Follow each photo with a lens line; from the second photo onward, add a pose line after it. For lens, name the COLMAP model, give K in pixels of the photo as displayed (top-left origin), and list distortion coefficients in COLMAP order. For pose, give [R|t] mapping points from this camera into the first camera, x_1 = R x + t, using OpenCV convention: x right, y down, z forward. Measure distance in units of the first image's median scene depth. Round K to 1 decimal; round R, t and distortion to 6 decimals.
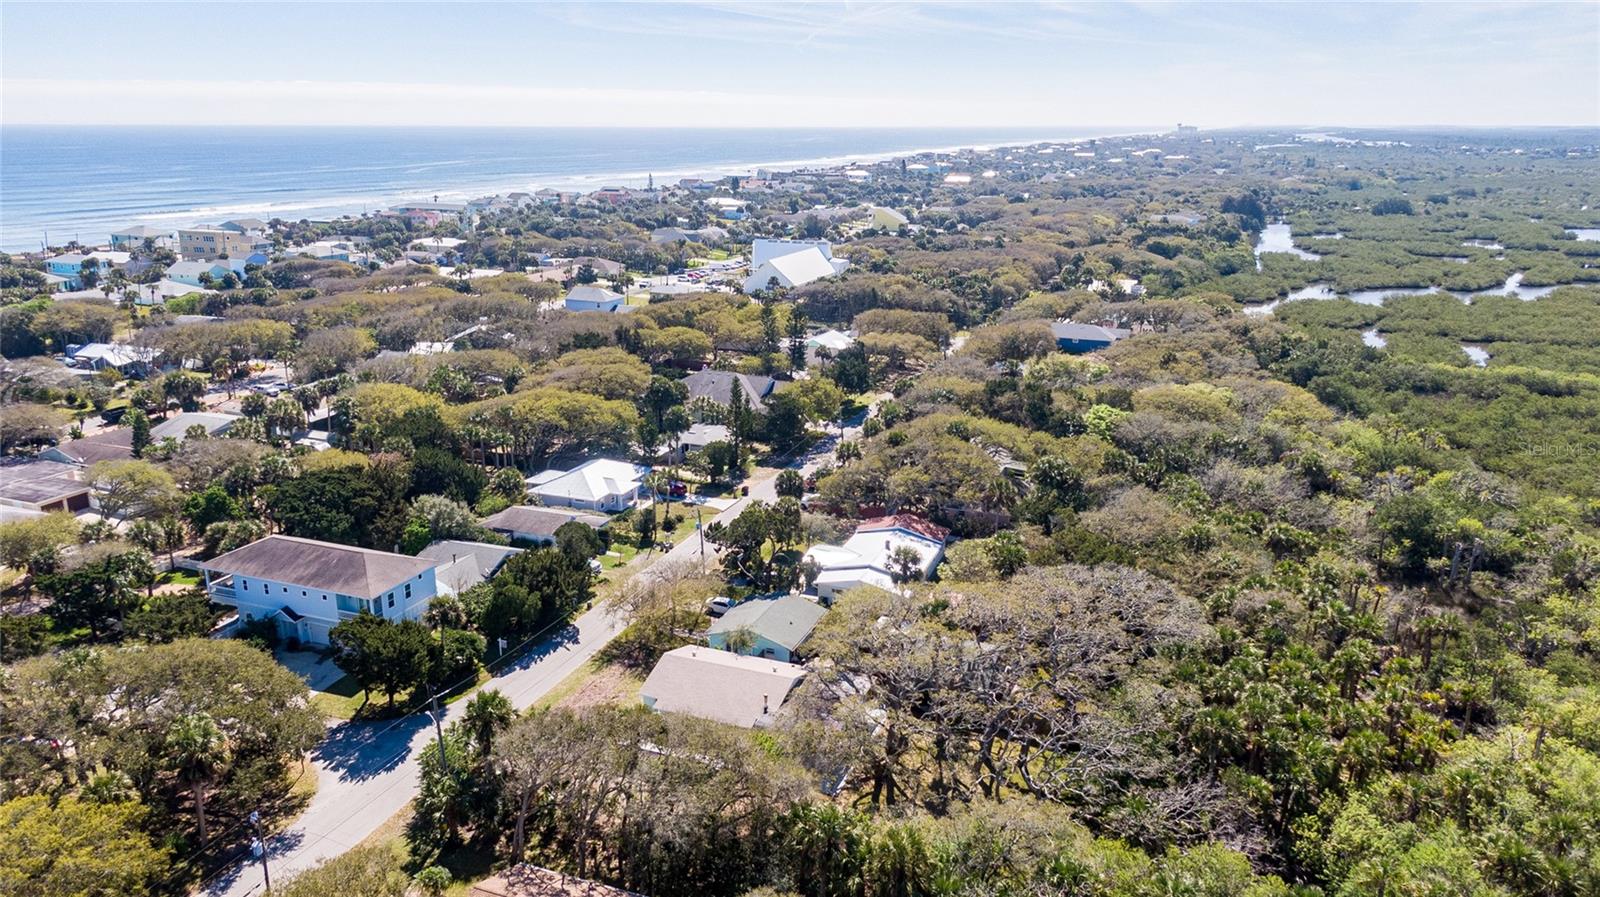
lens RADIAL K [[1148.5, 0, 800.0], [0, 1148.5, 448.5], [0, 0, 1]] dist [0.059319, -0.092971]
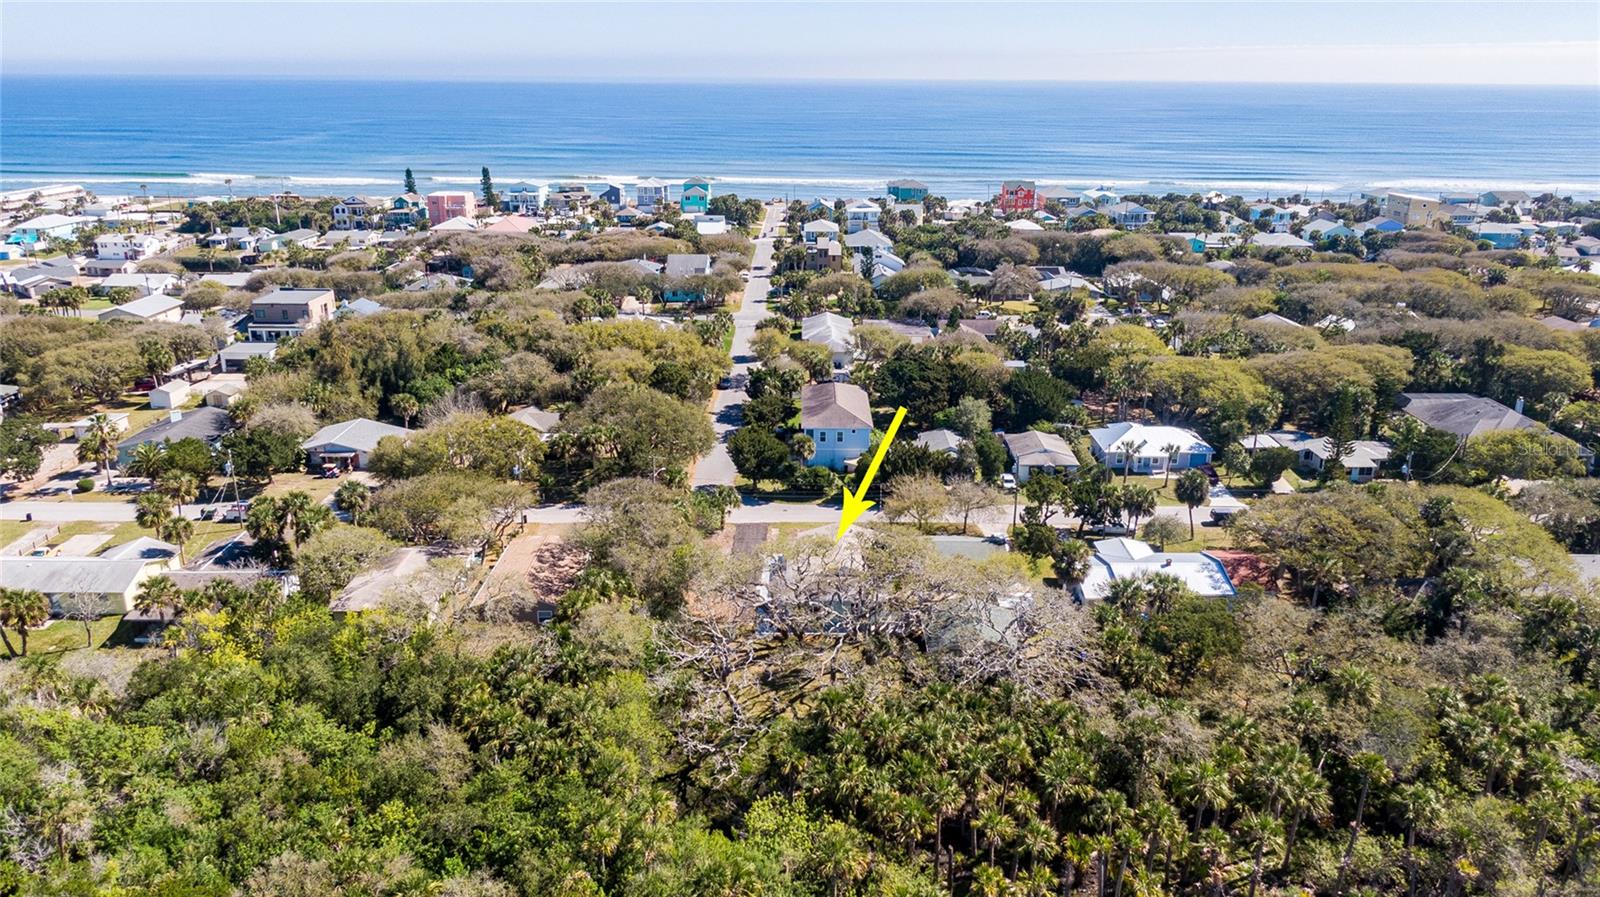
lens RADIAL K [[1148.5, 0, 800.0], [0, 1148.5, 448.5], [0, 0, 1]] dist [0.059319, -0.092971]
pose [[0.358224, 0.285899, -0.888784, 0.710950], [-0.259072, 0.945015, 0.199568, -0.103891], [0.896971, 0.158769, 0.412596, 0.301173]]
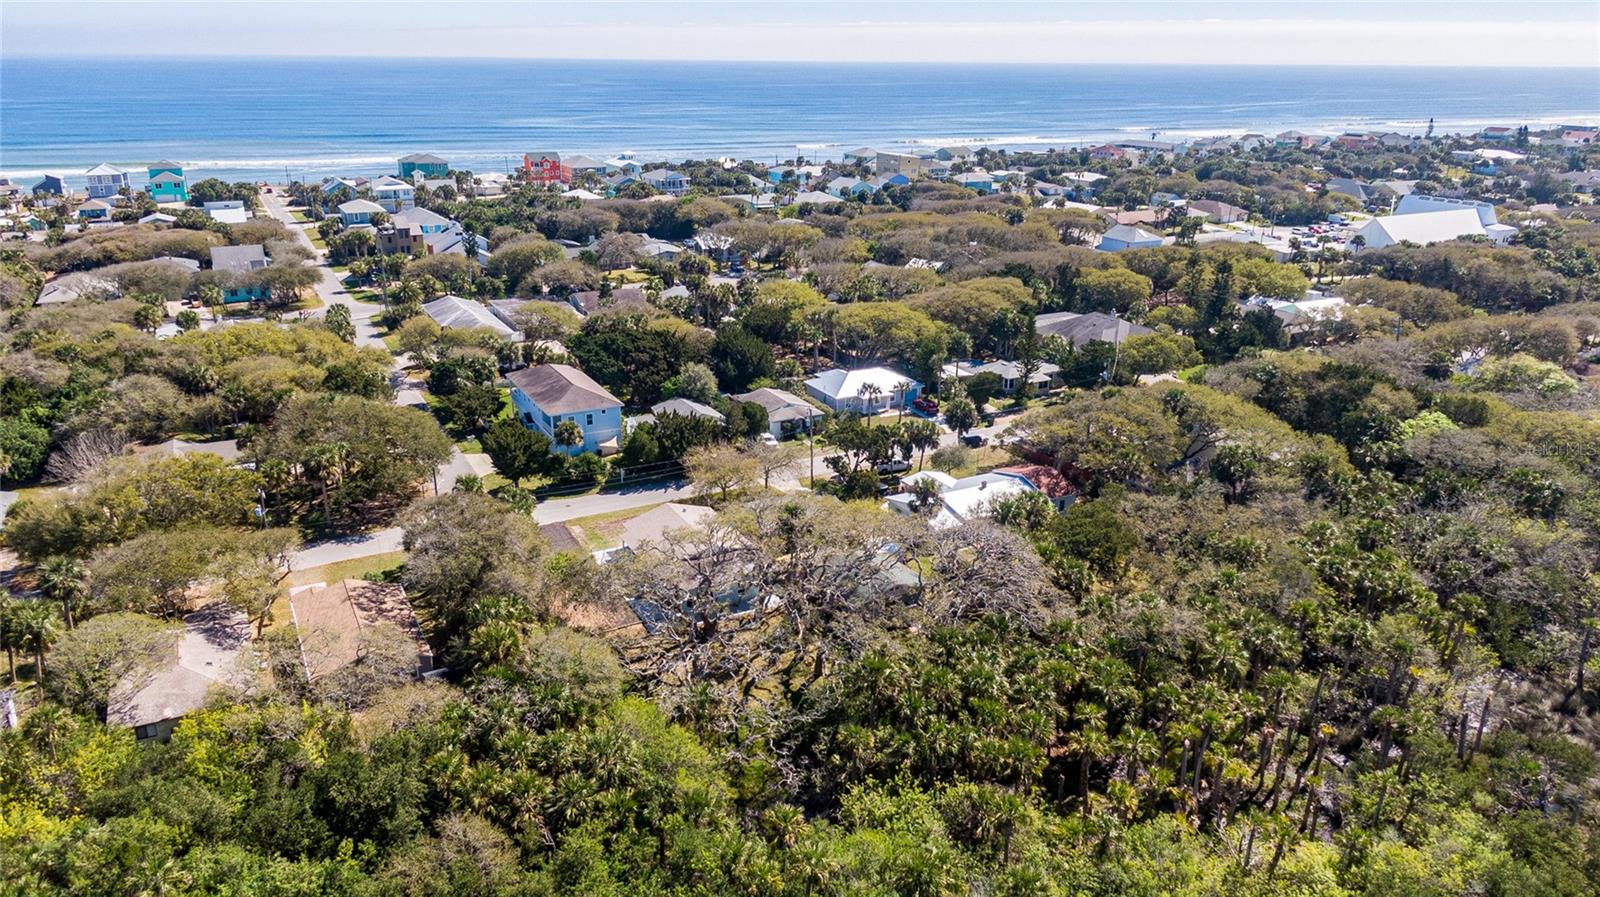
lens RADIAL K [[1148.5, 0, 800.0], [0, 1148.5, 448.5], [0, 0, 1]] dist [0.059319, -0.092971]
pose [[0.752906, 0.212760, -0.622788, 0.522036], [-0.183068, 0.976661, 0.112335, -0.027212], [0.632153, 0.029435, 0.774284, 0.114248]]
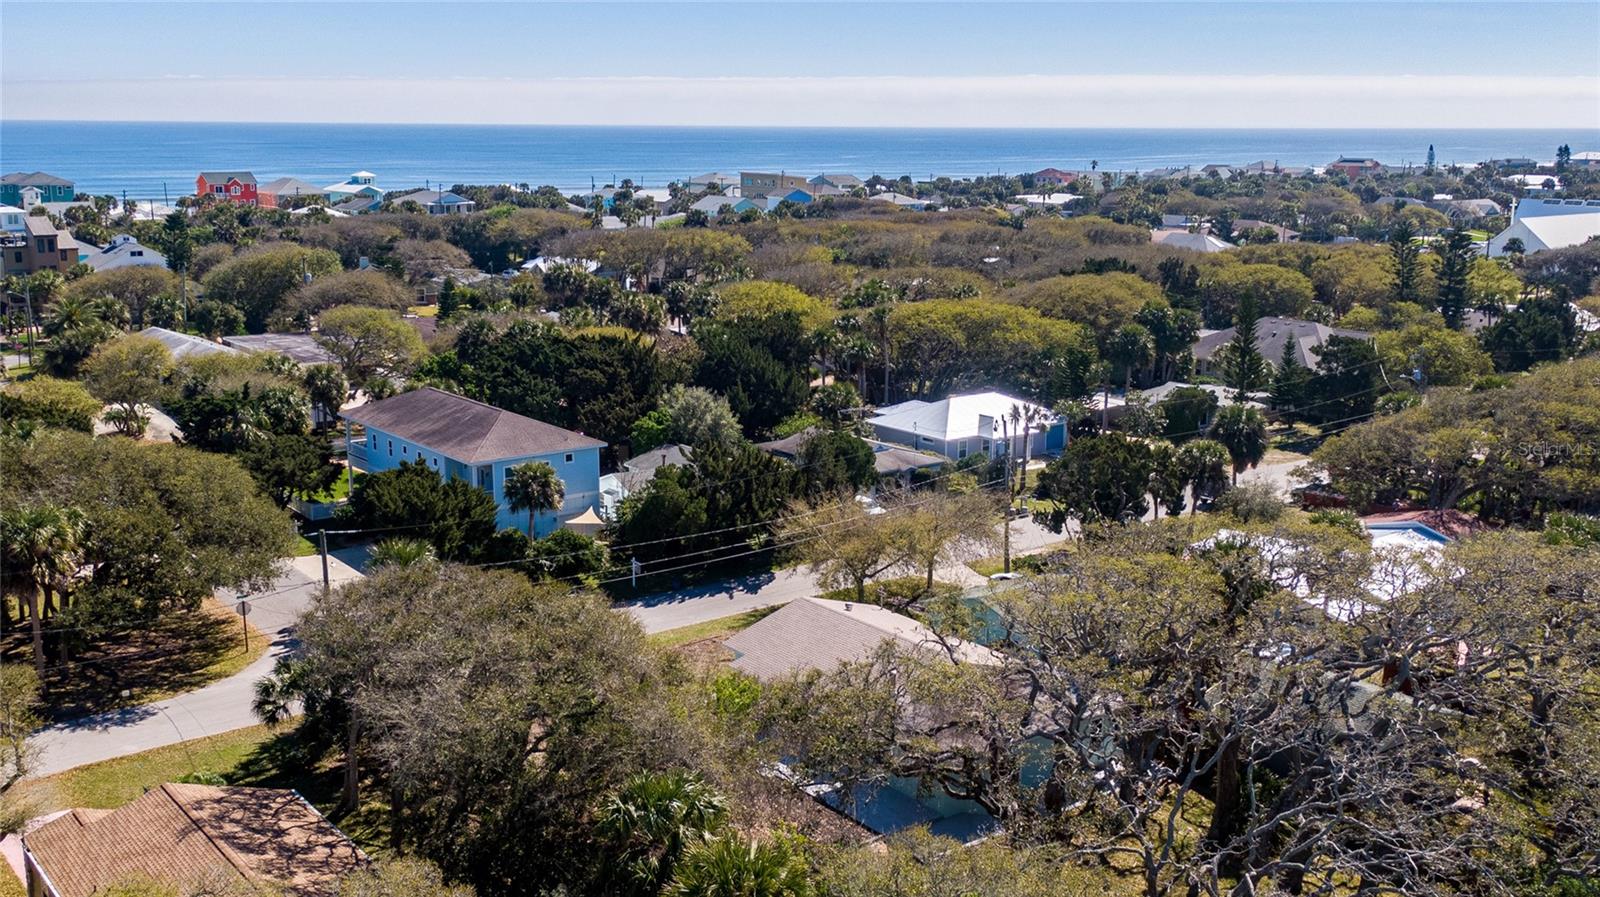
lens RADIAL K [[1590.2, 0, 800.0], [0, 1590.2, 448.5], [0, 0, 1]] dist [0.022284, 0.003815]
pose [[0.856504, 0.104128, -0.505527, 0.198111], [-0.143100, 0.988950, -0.038747, 0.098139], [0.495906, 0.105528, 0.861940, 0.223378]]
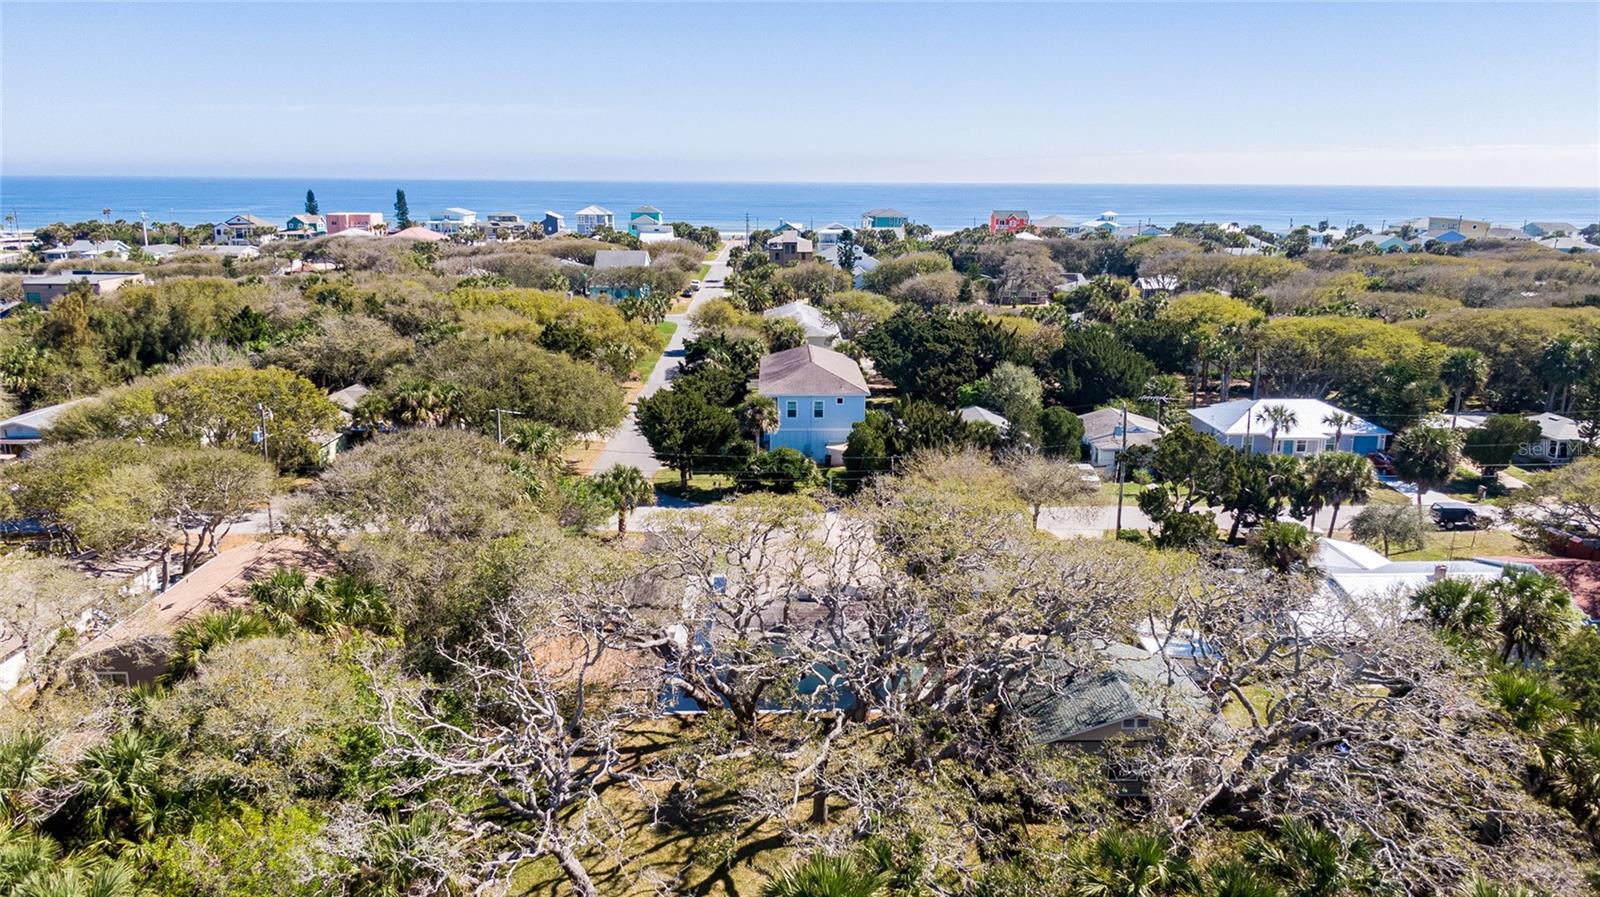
lens RADIAL K [[1148.5, 0, 800.0], [0, 1148.5, 448.5], [0, 0, 1]] dist [0.059319, -0.092971]
pose [[0.384855, 0.208716, -0.899069, 0.374826], [-0.258639, 0.959457, 0.112022, 0.044007], [0.885998, 0.189422, 0.423234, 0.485600]]
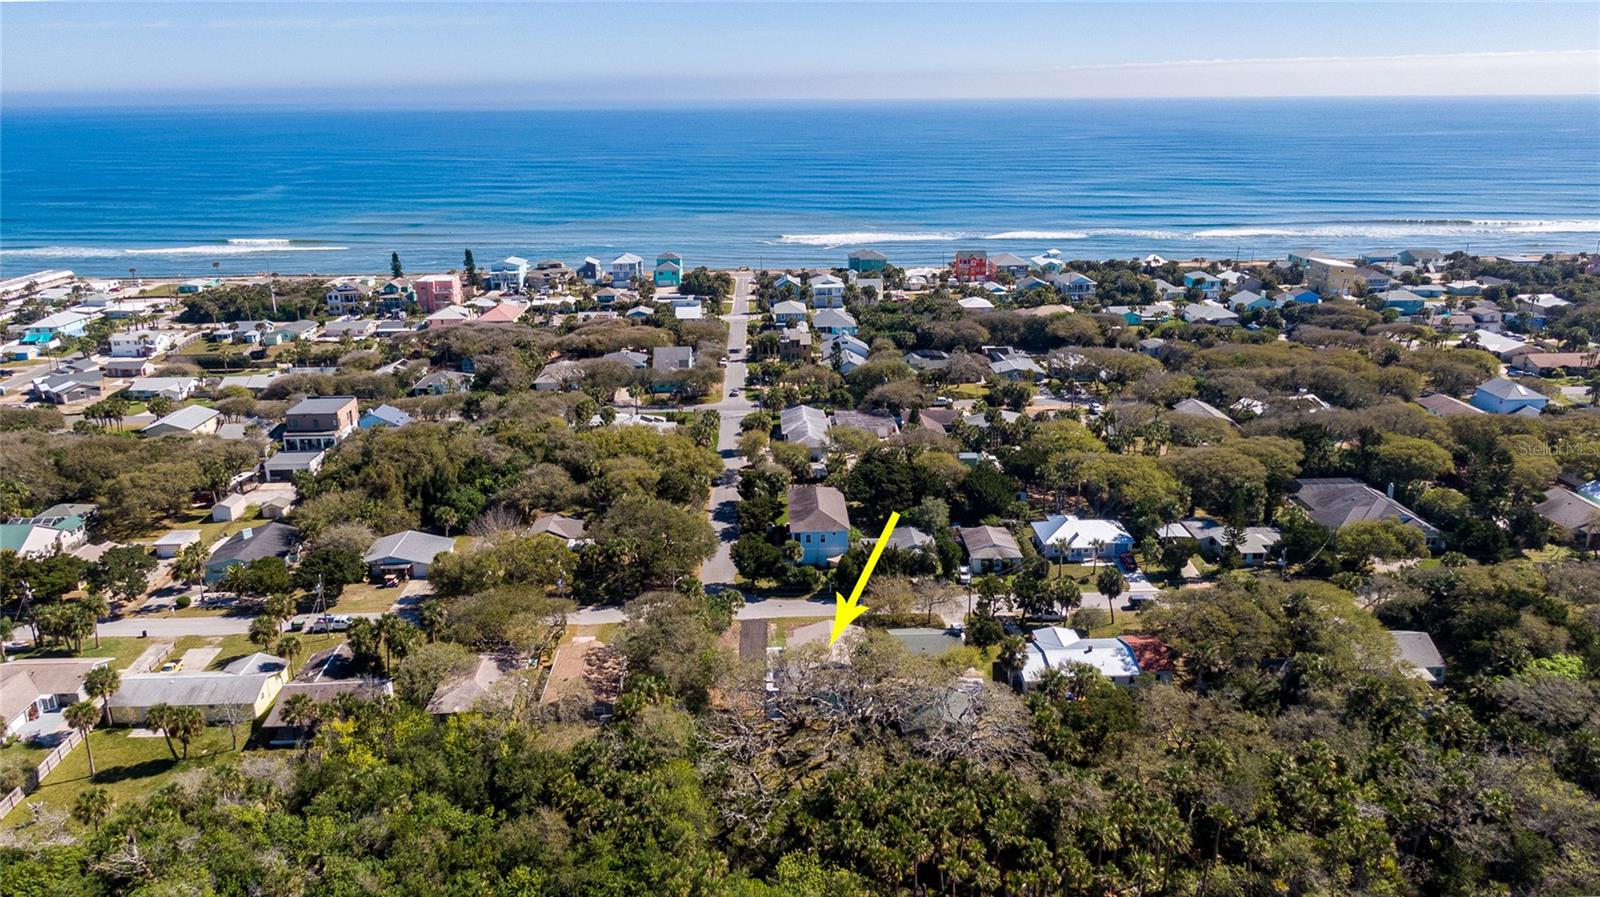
lens RADIAL K [[1176.5, 0, 800.0], [0, 1176.5, 448.5], [0, 0, 1]] dist [0.069291, -0.122576]
pose [[0.394889, 0.256266, -0.882264, 0.893635], [-0.239329, 0.955848, 0.170519, -0.227347], [0.887009, 0.143815, 0.438786, 0.159106]]
